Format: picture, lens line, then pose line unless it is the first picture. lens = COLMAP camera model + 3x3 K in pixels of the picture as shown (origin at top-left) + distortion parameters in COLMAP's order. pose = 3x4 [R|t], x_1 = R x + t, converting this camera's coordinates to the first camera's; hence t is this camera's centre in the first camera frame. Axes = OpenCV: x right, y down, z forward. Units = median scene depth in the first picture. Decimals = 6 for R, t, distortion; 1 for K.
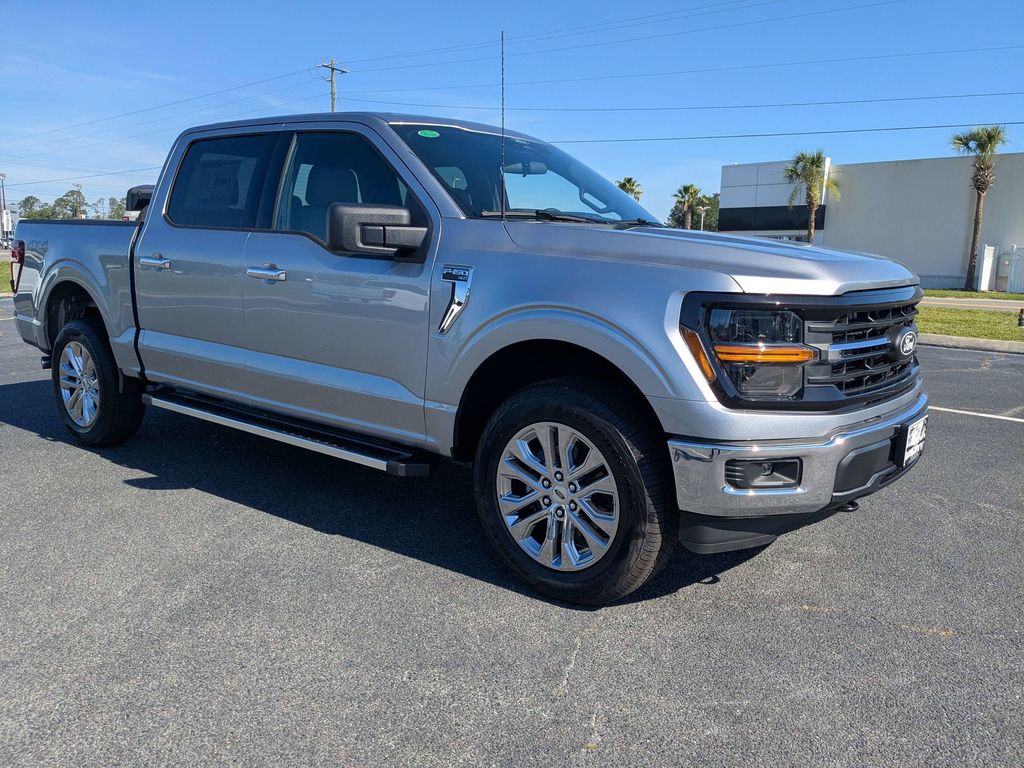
lens RADIAL K [[777.5, 0, 512.0], [0, 777.5, 384.0], [0, 0, 1]] dist [0.047922, -0.099267]
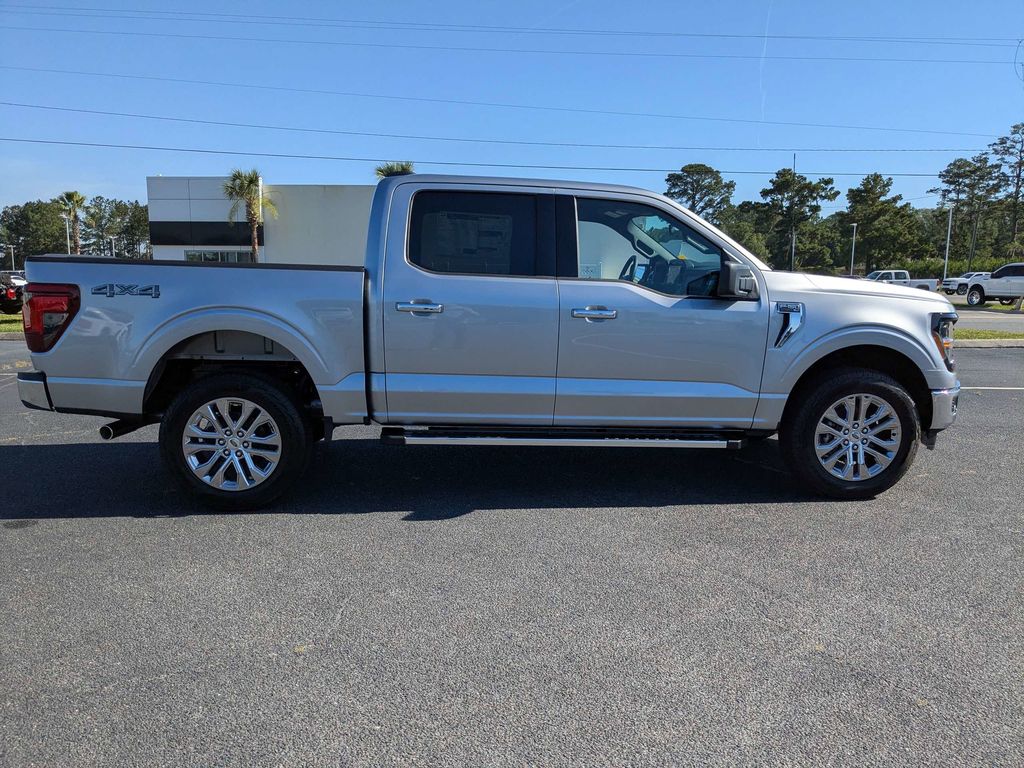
lens RADIAL K [[777.5, 0, 512.0], [0, 777.5, 384.0], [0, 0, 1]] dist [0.047922, -0.099267]
pose [[0.742793, -0.100793, 0.661891, -1.531698], [0.111692, 0.993404, 0.025931, -0.093662], [-0.660139, 0.054666, 0.749151, 0.209075]]
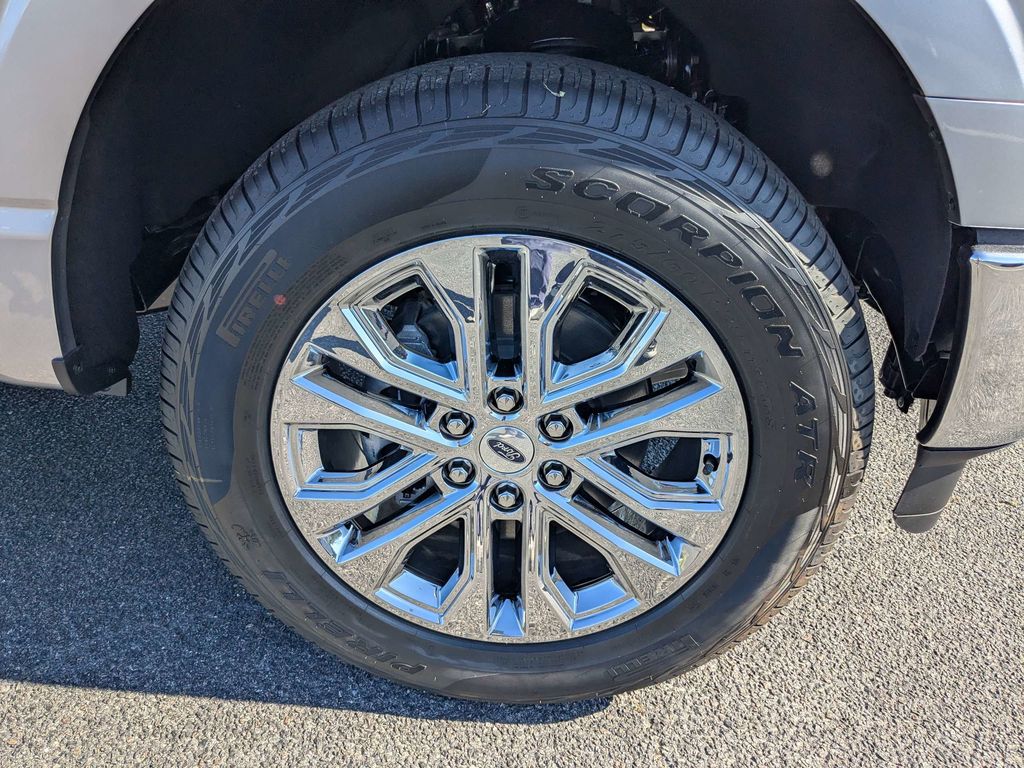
lens RADIAL K [[777.5, 0, 512.0], [0, 777.5, 384.0], [0, 0, 1]] dist [0.047922, -0.099267]
pose [[0.829122, -0.239582, 0.505130, -0.089814], [0.064259, 0.938375, 0.339593, 0.005576], [-0.555362, -0.249105, 0.793423, 0.718413]]
